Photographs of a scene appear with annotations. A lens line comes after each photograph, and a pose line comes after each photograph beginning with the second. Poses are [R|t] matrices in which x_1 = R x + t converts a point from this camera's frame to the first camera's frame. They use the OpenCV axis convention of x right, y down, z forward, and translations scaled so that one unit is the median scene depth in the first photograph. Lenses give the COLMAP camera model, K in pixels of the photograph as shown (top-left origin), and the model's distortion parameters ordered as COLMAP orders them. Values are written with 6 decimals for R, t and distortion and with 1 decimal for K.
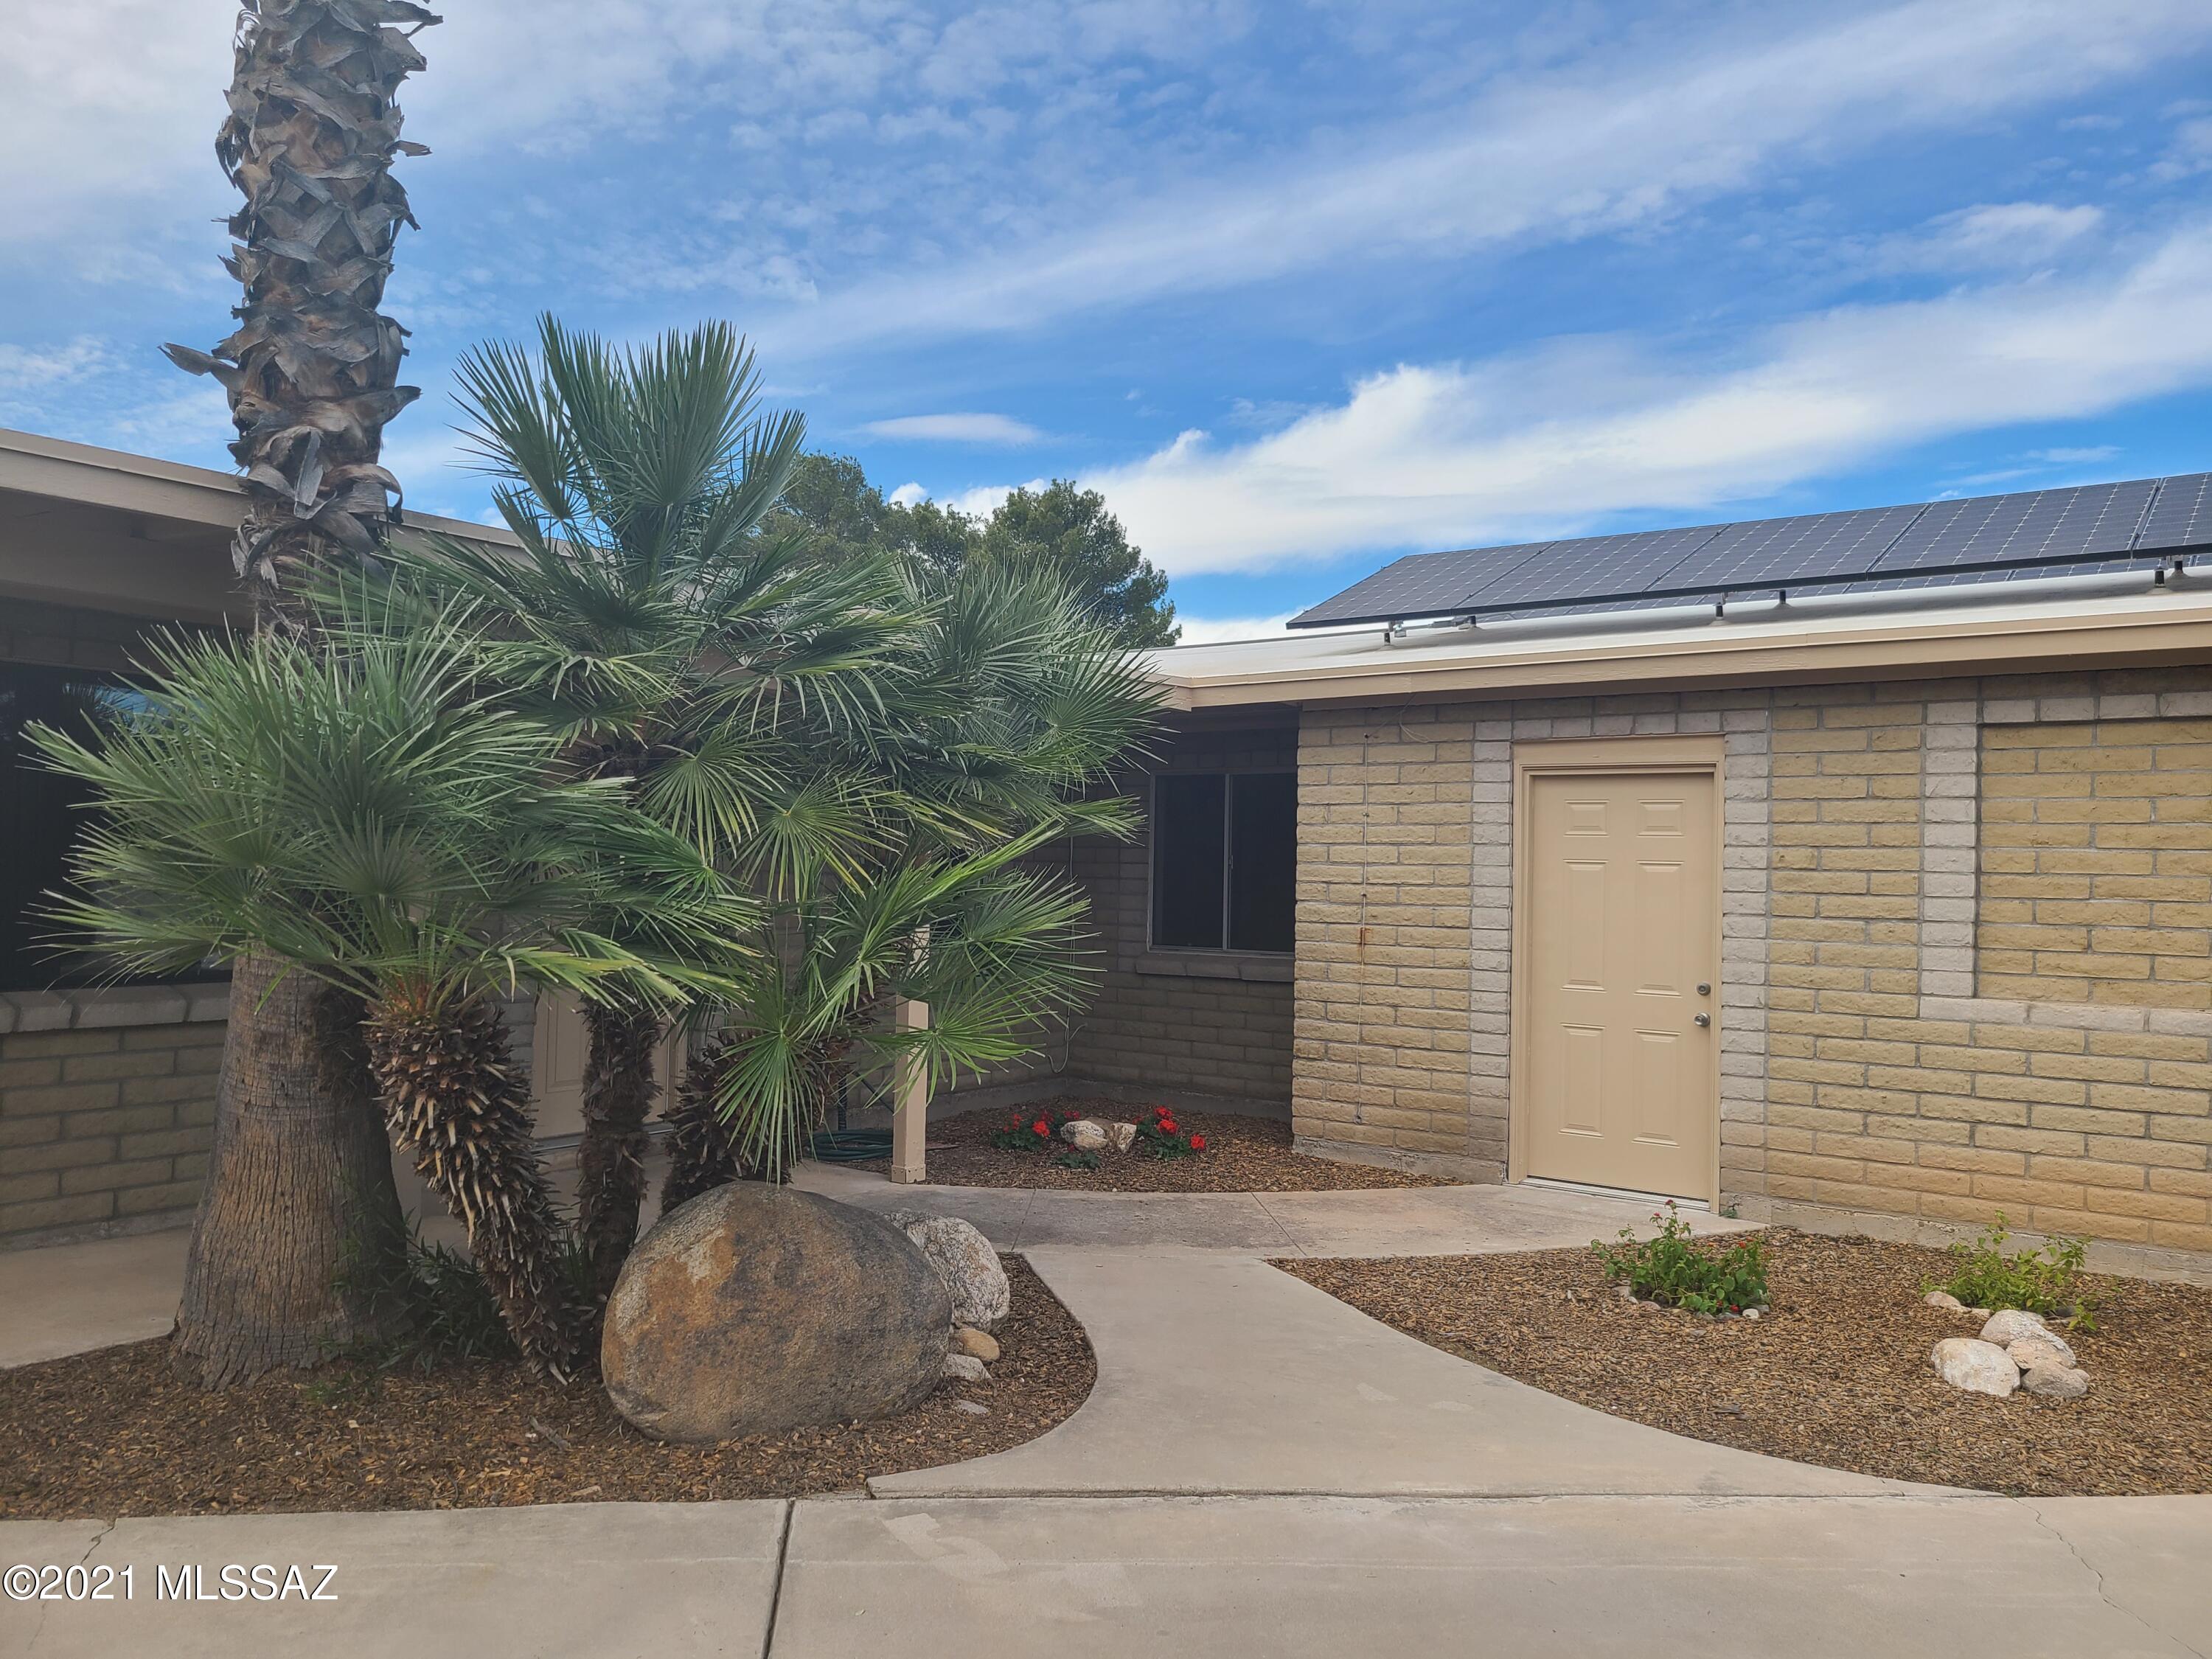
lens RADIAL K [[1653.3, 0, 1083.0], [0, 1653.3, 828.6], [0, 0, 1]] dist [0.041553, -0.014425]
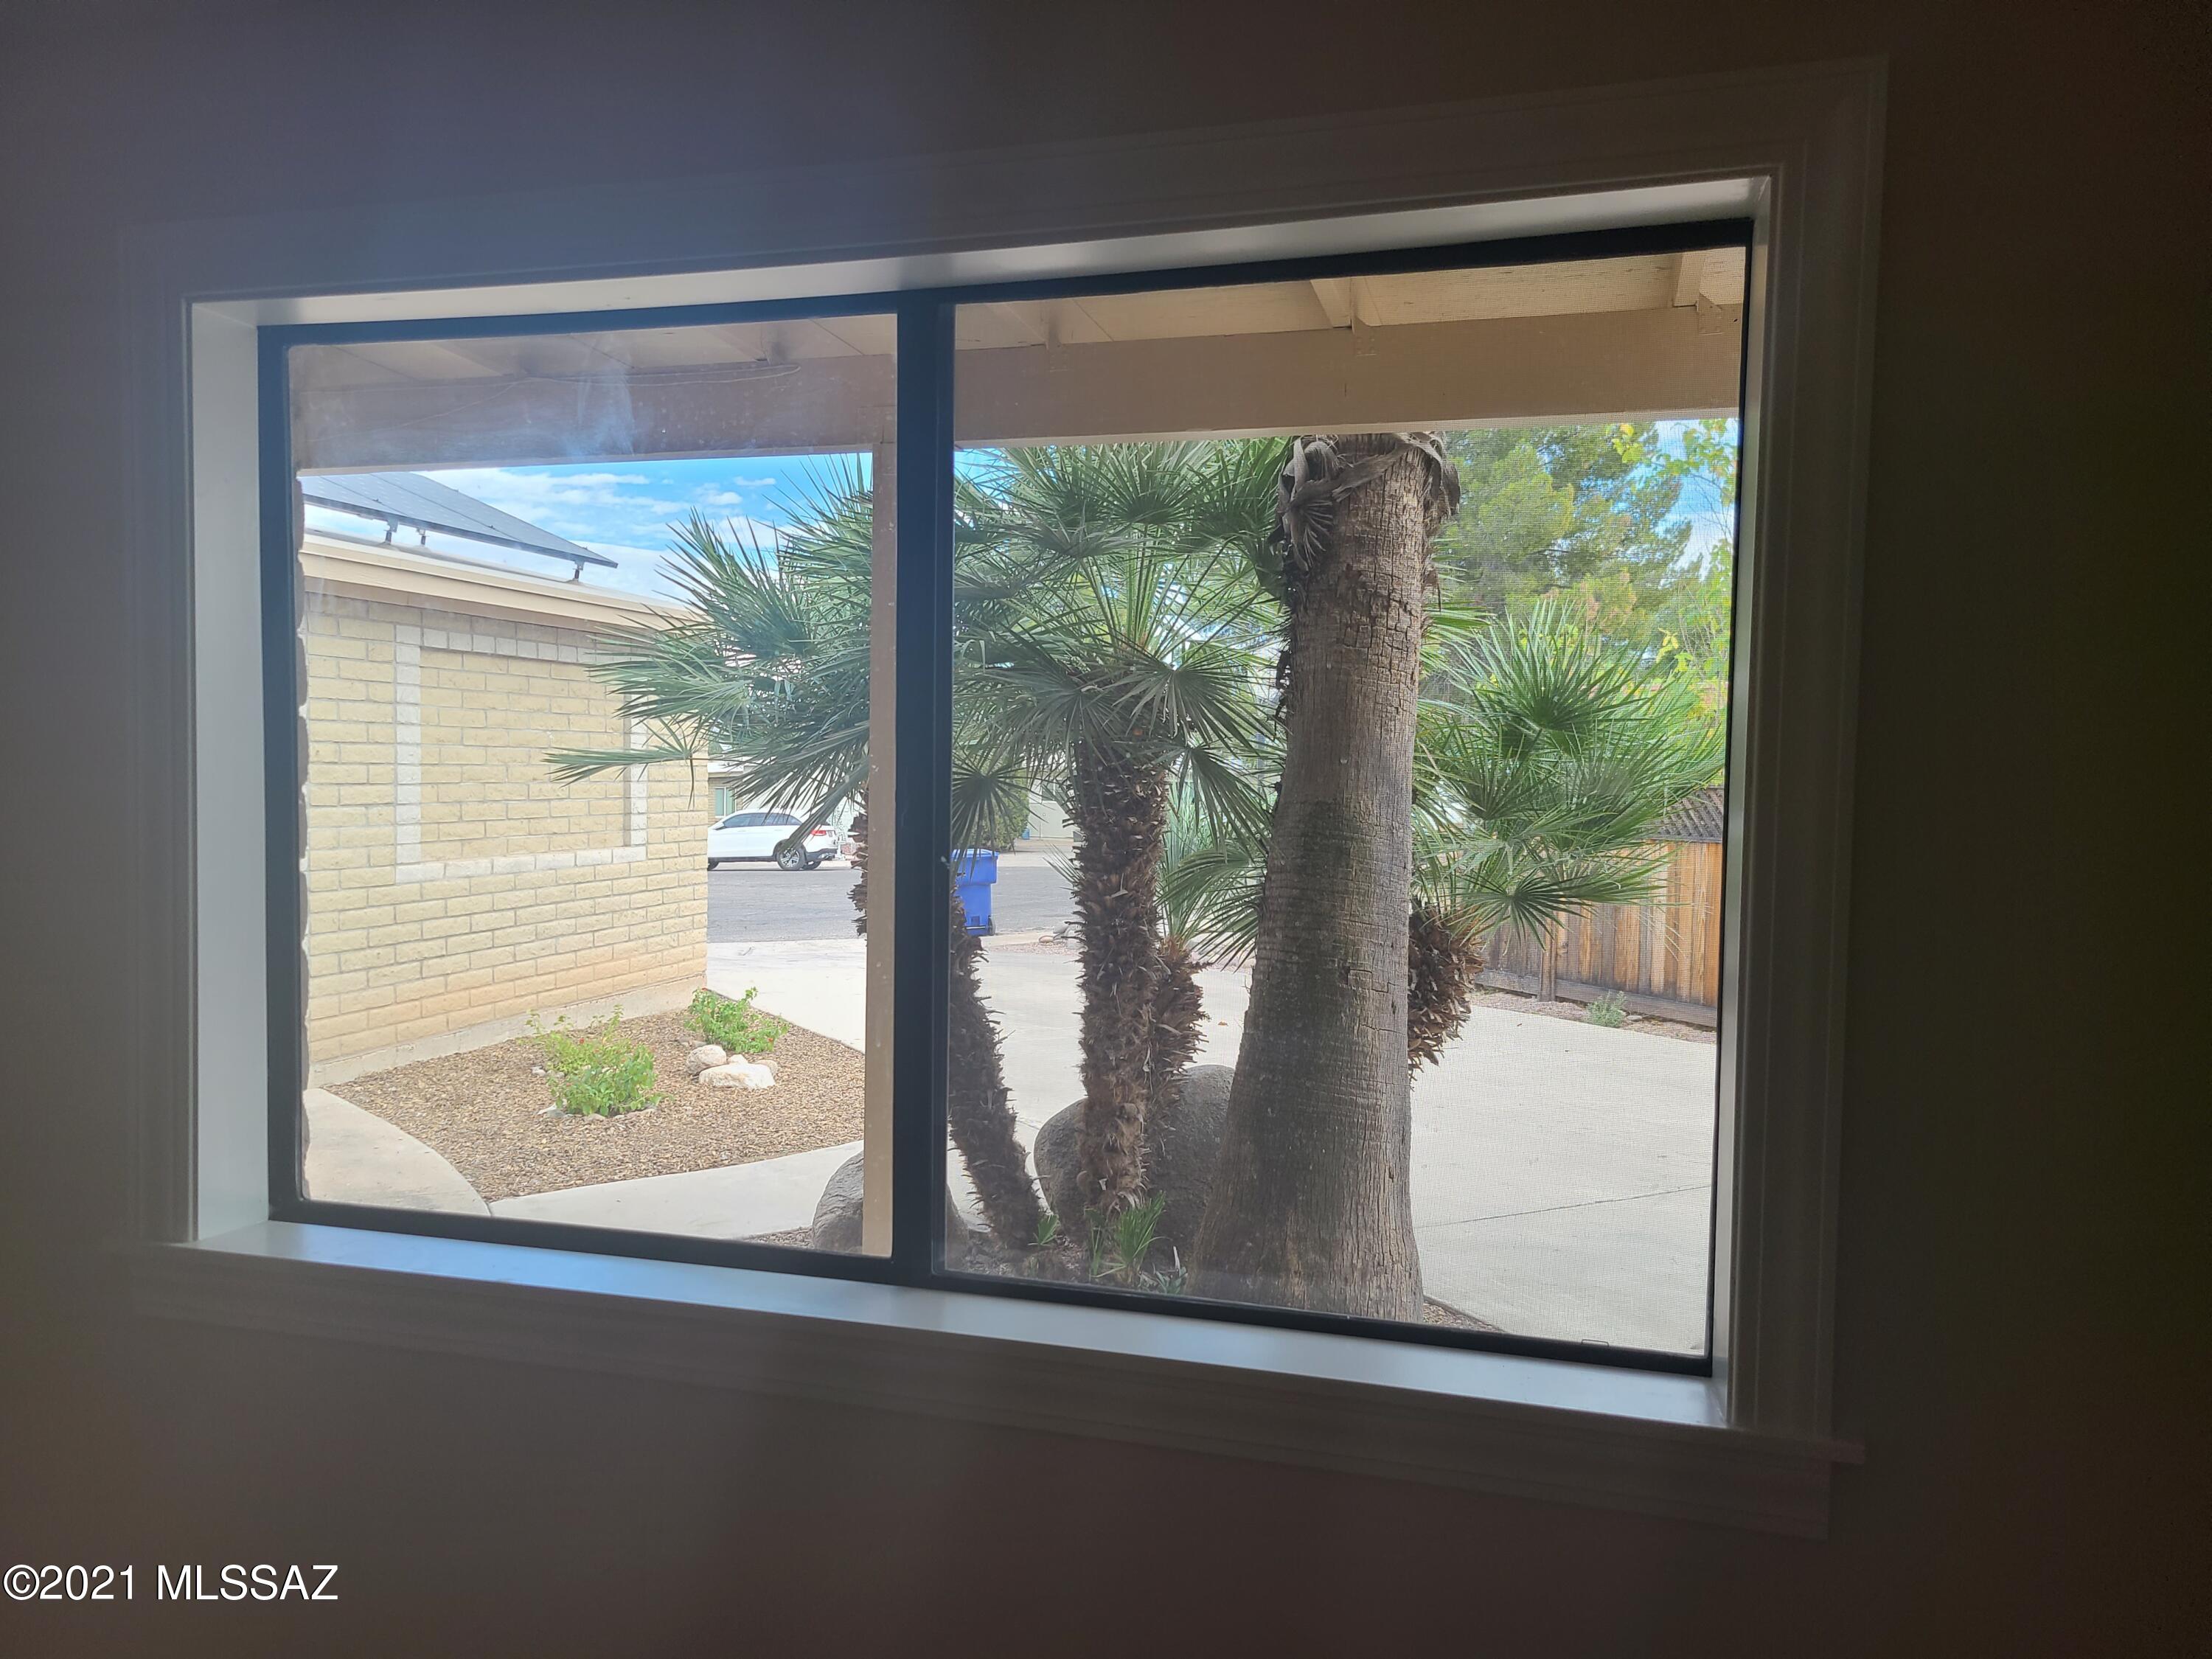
lens RADIAL K [[1653.3, 0, 1100.8], [0, 1653.3, 838.0], [0, 0, 1]] dist [0.041553, -0.014425]
pose [[-0.347230, -0.066512, 0.935418, -0.815286], [-0.047082, 0.997460, 0.053447, -0.009326], [-0.936597, -0.025483, -0.349480, 0.945404]]
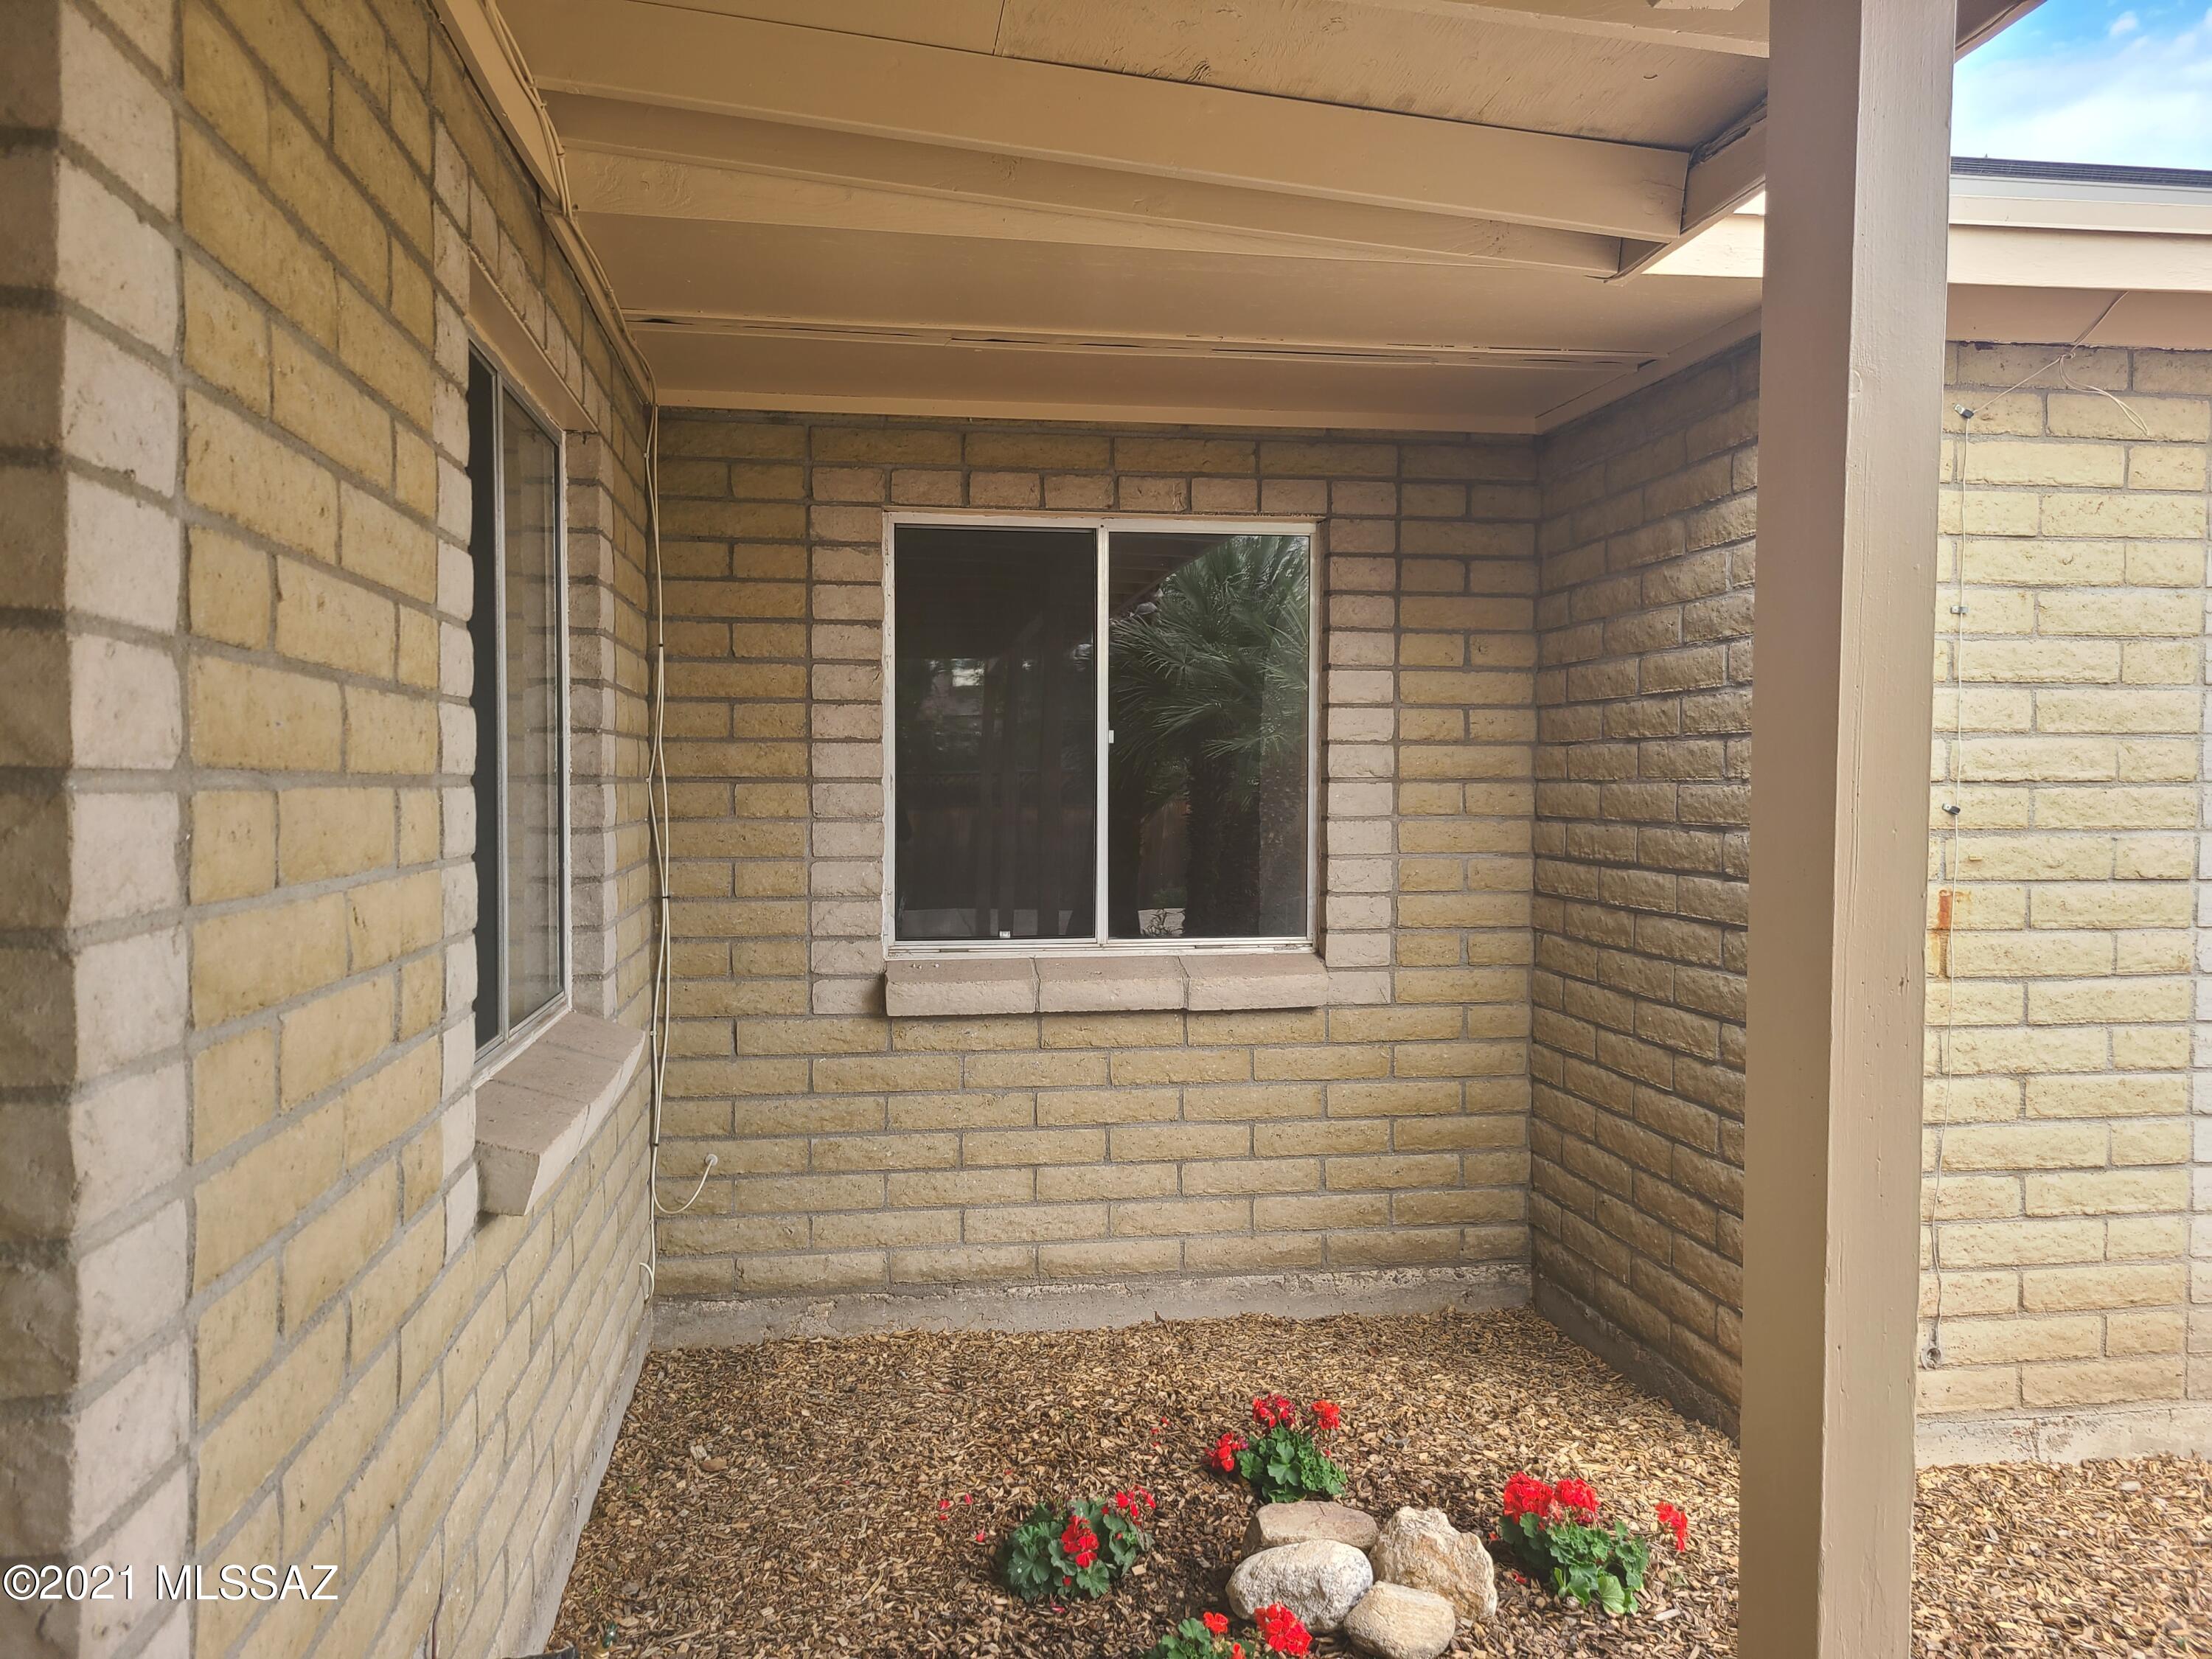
lens RADIAL K [[1653.3, 0, 1110.0], [0, 1653.3, 825.1], [0, 0, 1]] dist [0.041553, -0.014425]
pose [[0.702116, -0.037290, 0.711086, -0.324210], [-0.008922, 0.998089, 0.061151, 0.025107], [-0.712007, -0.049279, 0.700441, 1.049810]]
